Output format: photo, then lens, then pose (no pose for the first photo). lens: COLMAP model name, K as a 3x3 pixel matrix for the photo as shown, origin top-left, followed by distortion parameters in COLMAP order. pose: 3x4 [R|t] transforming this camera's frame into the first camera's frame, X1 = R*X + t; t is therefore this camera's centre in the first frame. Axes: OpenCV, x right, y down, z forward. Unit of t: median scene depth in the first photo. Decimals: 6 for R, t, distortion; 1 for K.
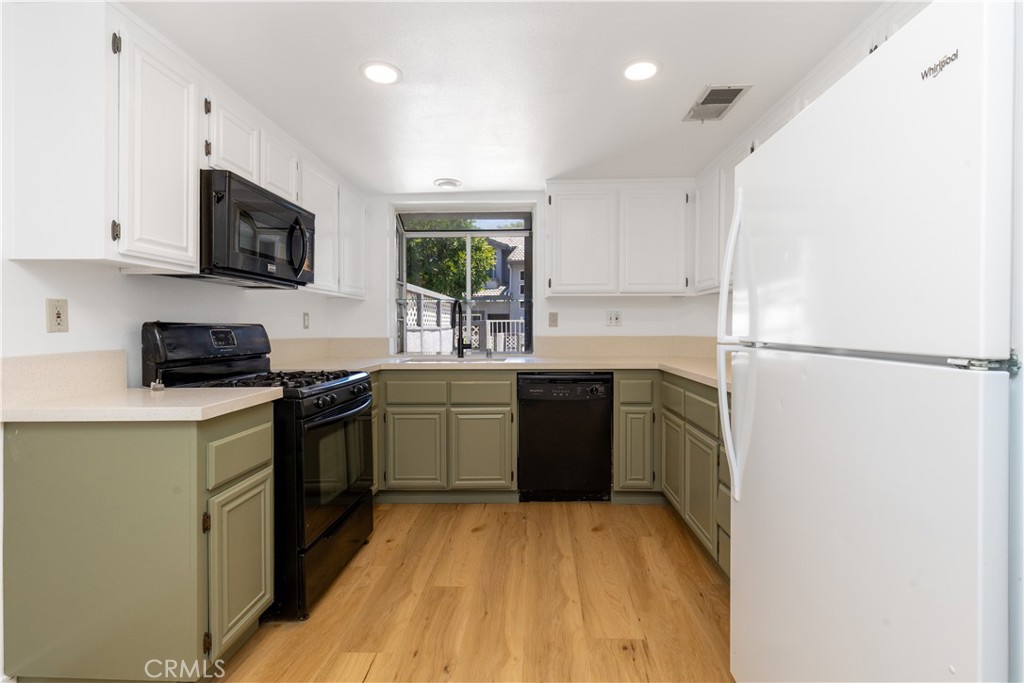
lens RADIAL K [[472.2, 0, 513.6], [0, 472.2, 317.1], [0, 0, 1]] dist [0.003148, -0.000242]
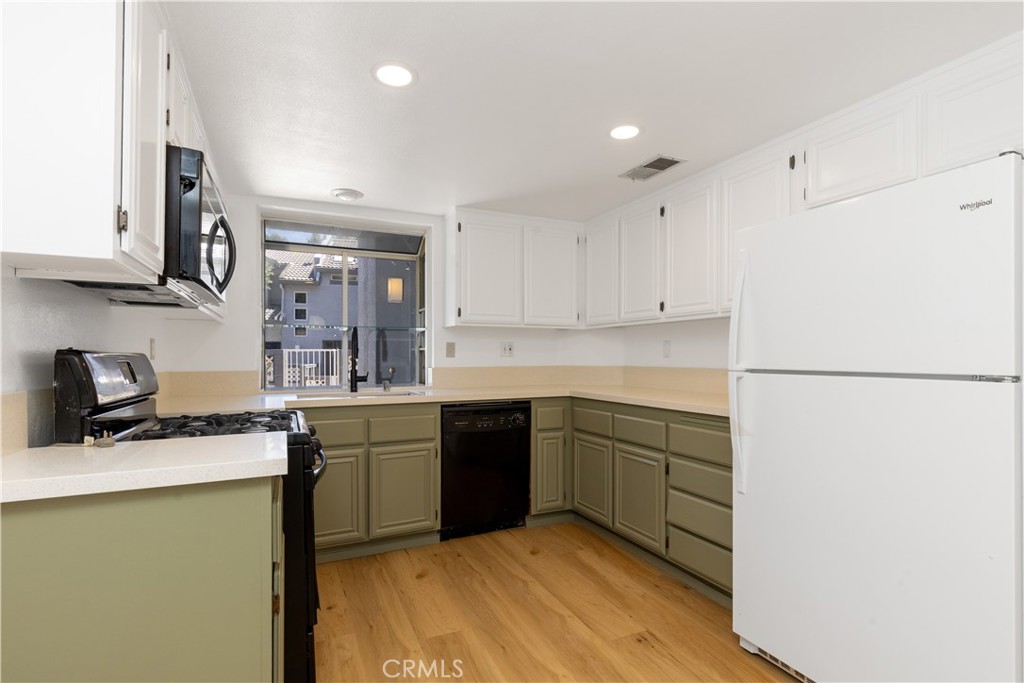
lens RADIAL K [[499.7, 0, 512.0], [0, 499.7, 341.5], [0, 0, 1]] dist [-0.000306, -0.000537]
pose [[0.890716, 0.014929, 0.454315, -0.331644], [-0.009979, 0.999862, -0.013292, 0.000893], [-0.454450, 0.007306, 0.890742, 0.037319]]
